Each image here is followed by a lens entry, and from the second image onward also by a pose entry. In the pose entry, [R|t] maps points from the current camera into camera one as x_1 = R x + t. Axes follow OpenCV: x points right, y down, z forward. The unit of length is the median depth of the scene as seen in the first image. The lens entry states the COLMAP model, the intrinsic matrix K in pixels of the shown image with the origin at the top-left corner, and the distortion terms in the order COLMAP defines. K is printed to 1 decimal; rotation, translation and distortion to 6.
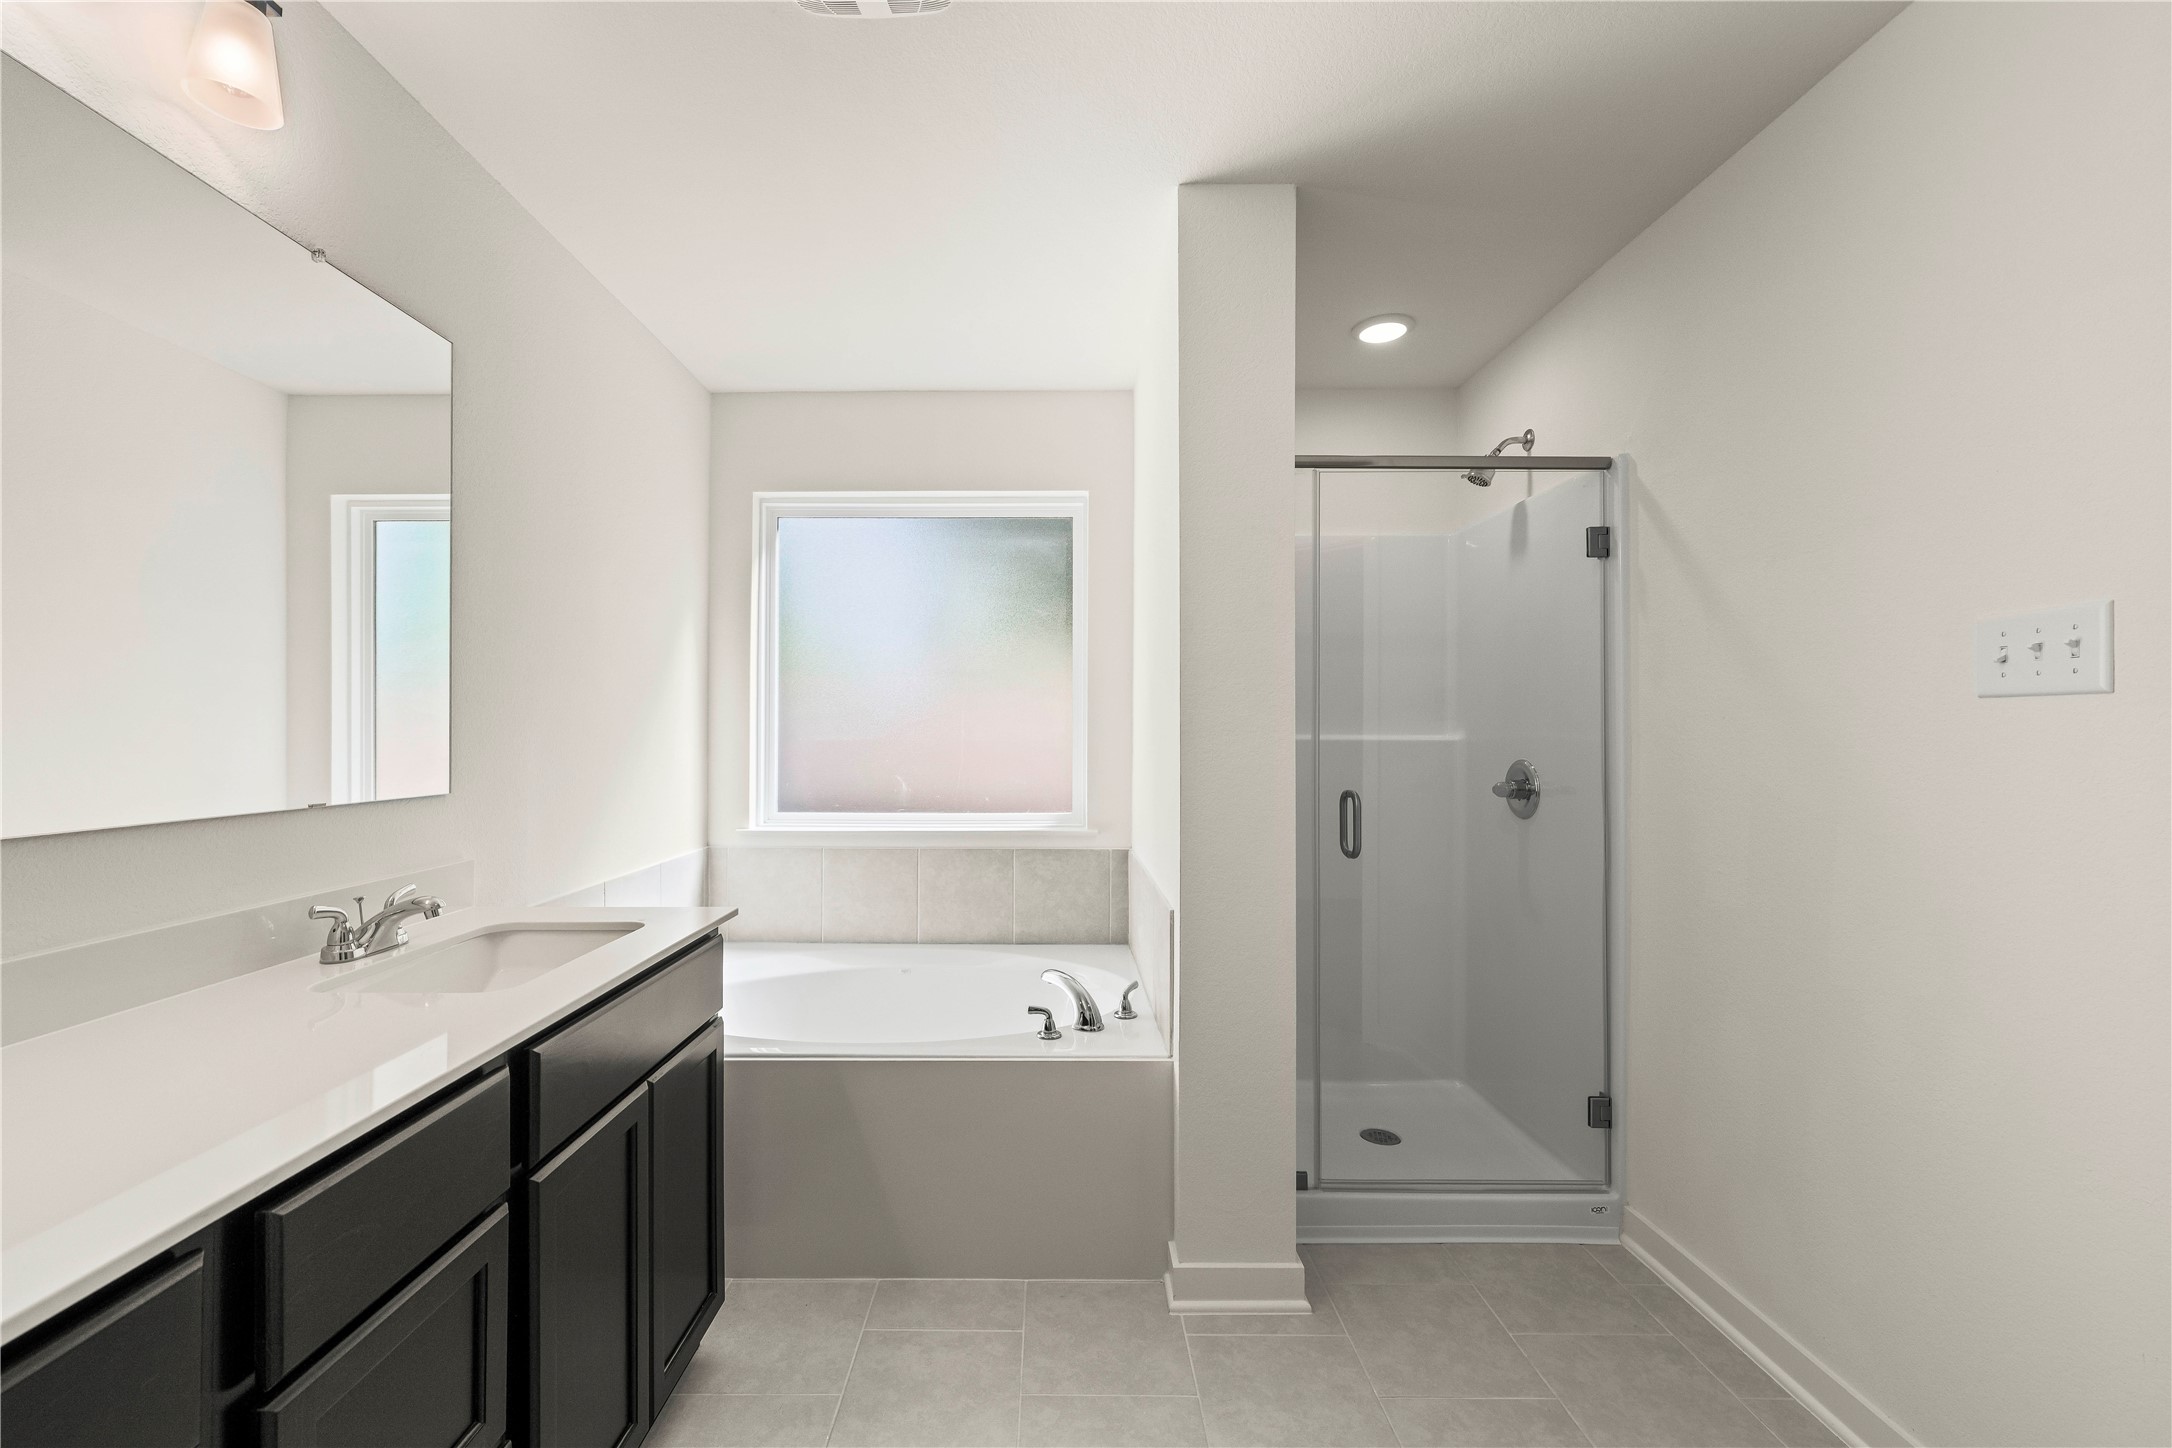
lens RADIAL K [[861.2, 0, 1095.5], [0, 861.2, 724.1], [0, 0, 1]] dist [0.008542, -0.000067]
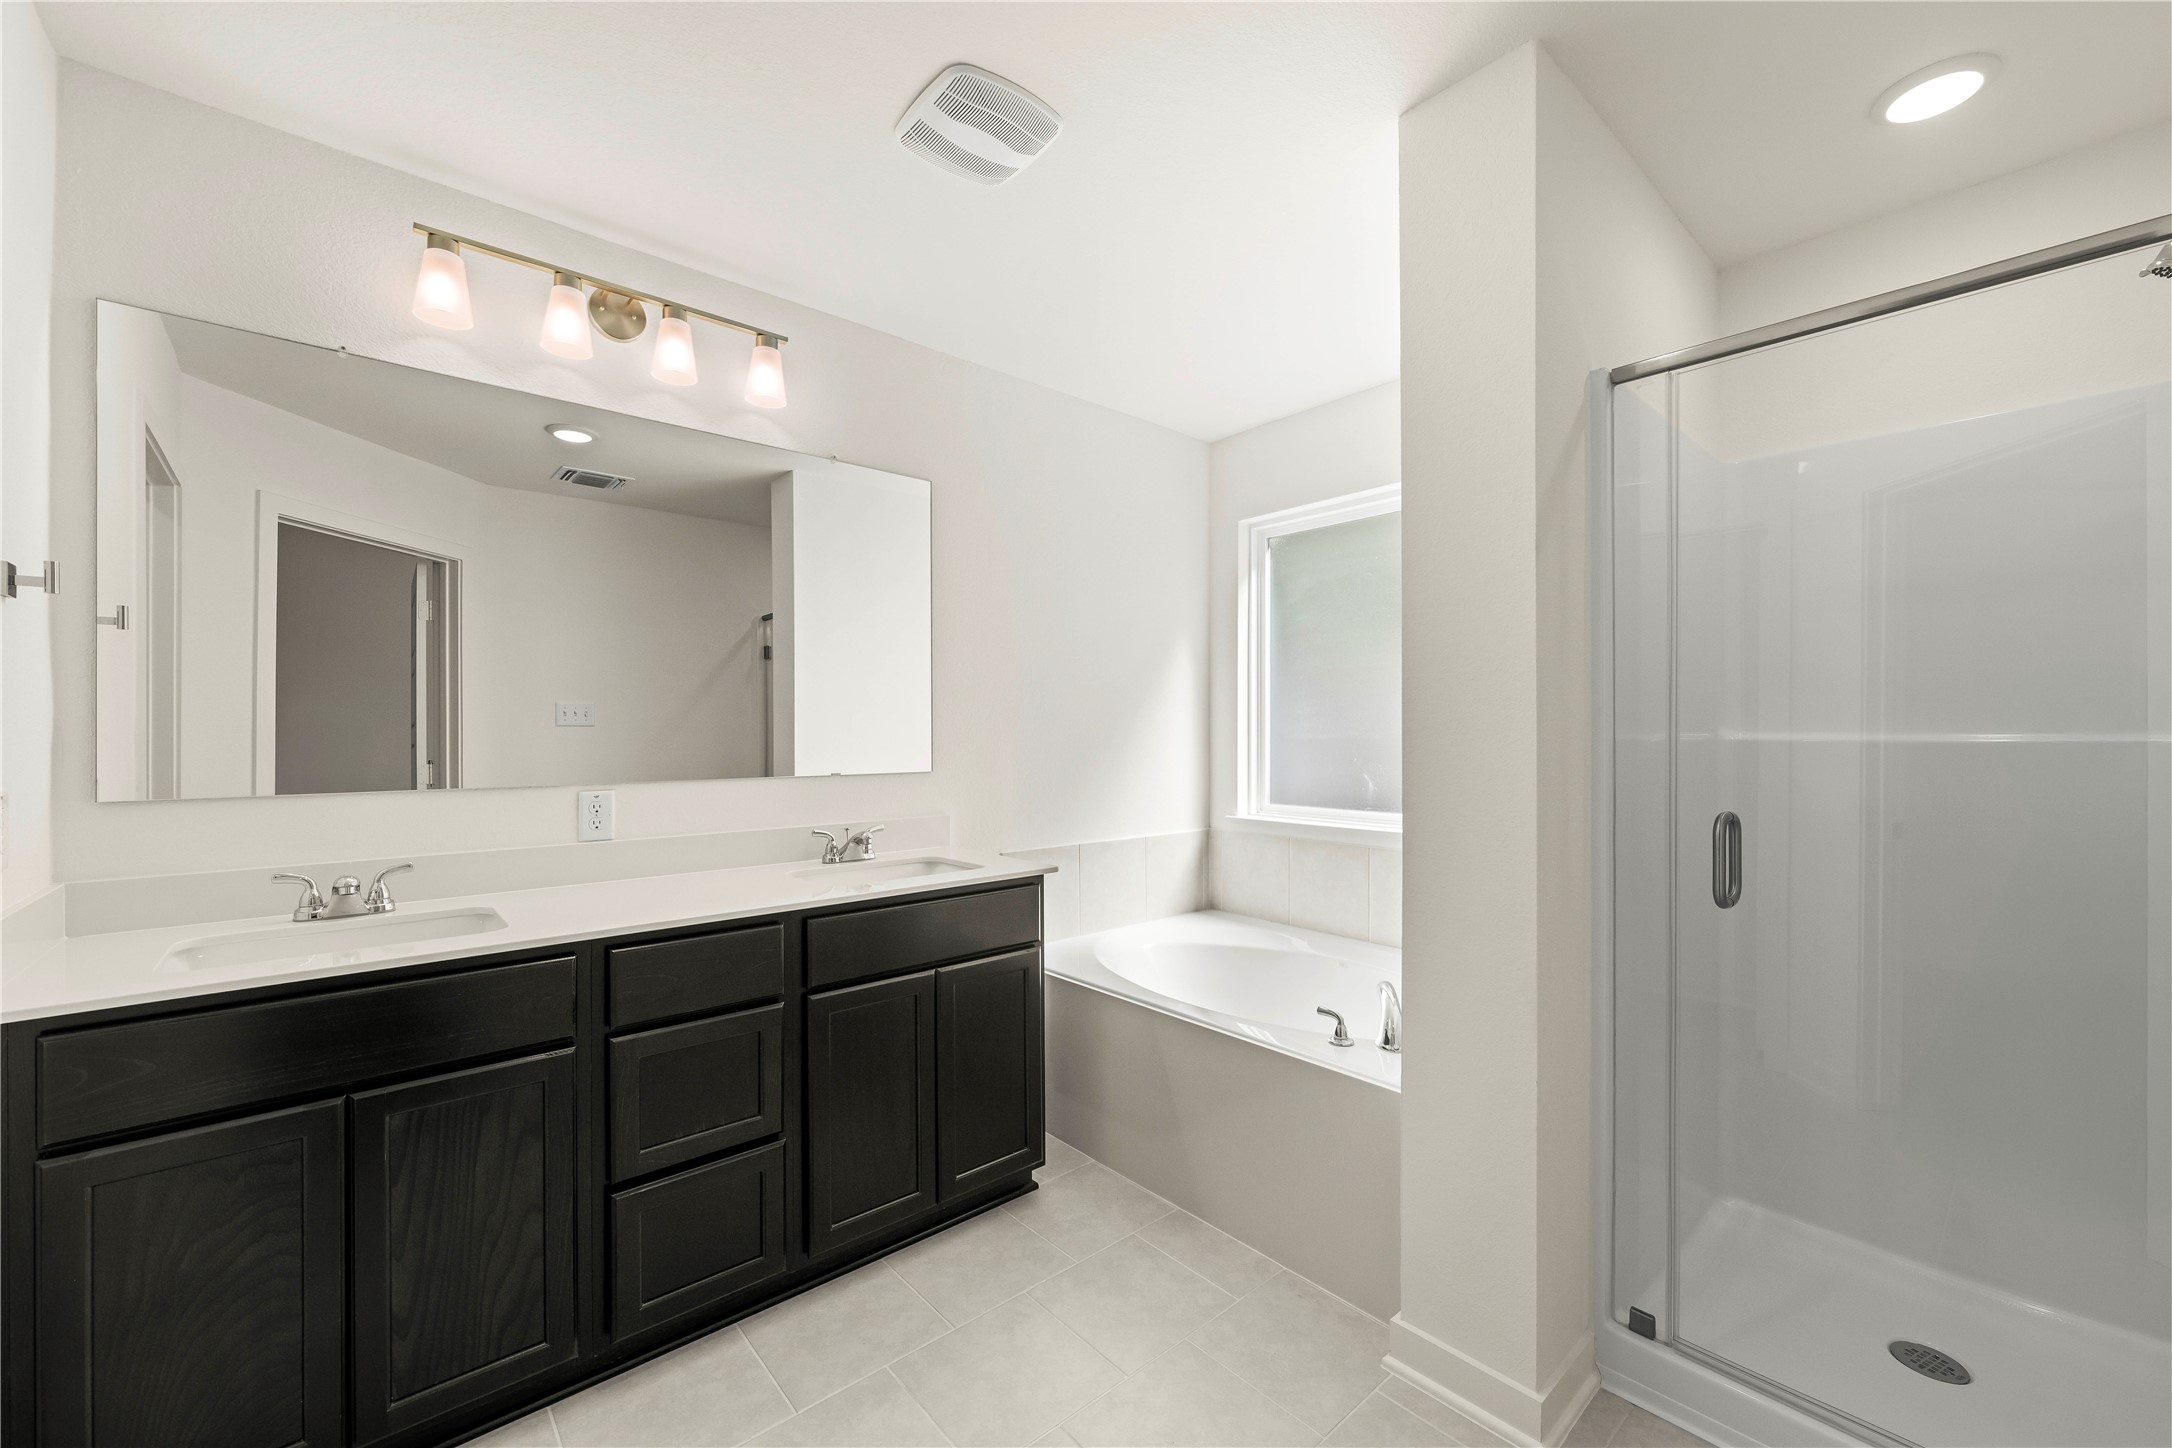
lens RADIAL K [[856.2, 0, 1098.2], [0, 856.2, 729.6], [0, 0, 1]] dist [-0.000427, -0.000277]
pose [[0.670098, -0.004286, -0.742260, 0.474295], [0.010124, 0.999943, 0.003366, 0.001934], [0.742204, -0.009771, 0.670103, 0.149104]]
